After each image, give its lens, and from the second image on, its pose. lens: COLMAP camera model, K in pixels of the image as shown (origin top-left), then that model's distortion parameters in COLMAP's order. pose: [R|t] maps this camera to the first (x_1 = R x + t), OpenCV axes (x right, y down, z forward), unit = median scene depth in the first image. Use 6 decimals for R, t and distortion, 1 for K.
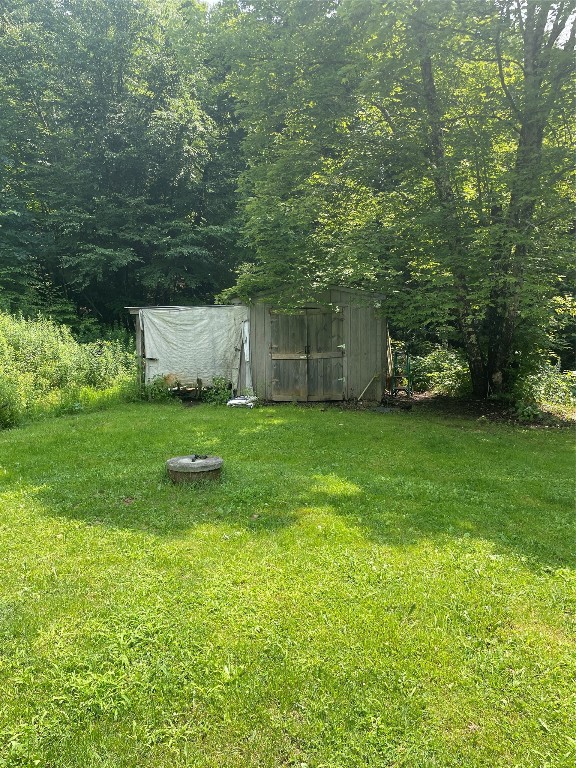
lens RADIAL K [[573.2, 0, 287.9], [0, 573.2, 383.2], [0, 0, 1]] dist [0.010047, -0.051969]
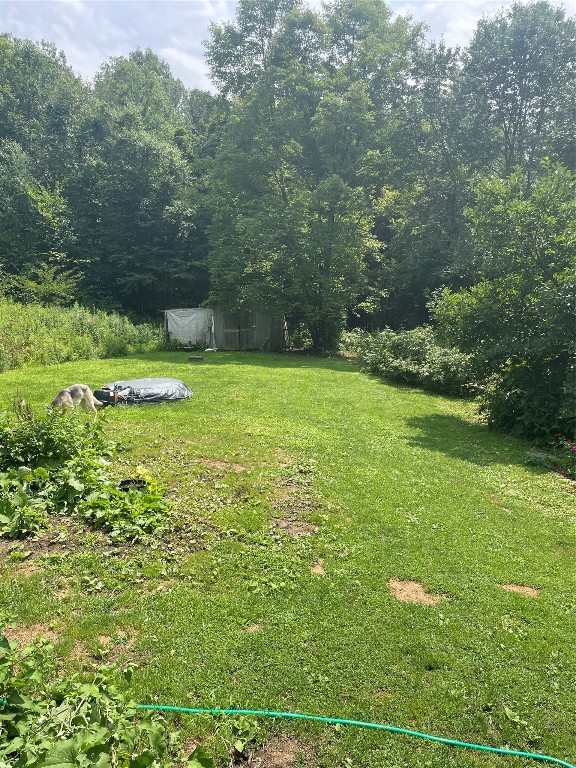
lens RADIAL K [[573.2, 0, 288.1], [0, 573.2, 383.5], [0, 0, 1]] dist [0.010047, -0.051969]
pose [[0.999040, -0.010203, 0.042603, 0.118932], [0.007923, 0.998544, 0.053367, 0.041563], [-0.043086, -0.052978, 0.997666, -1.221759]]
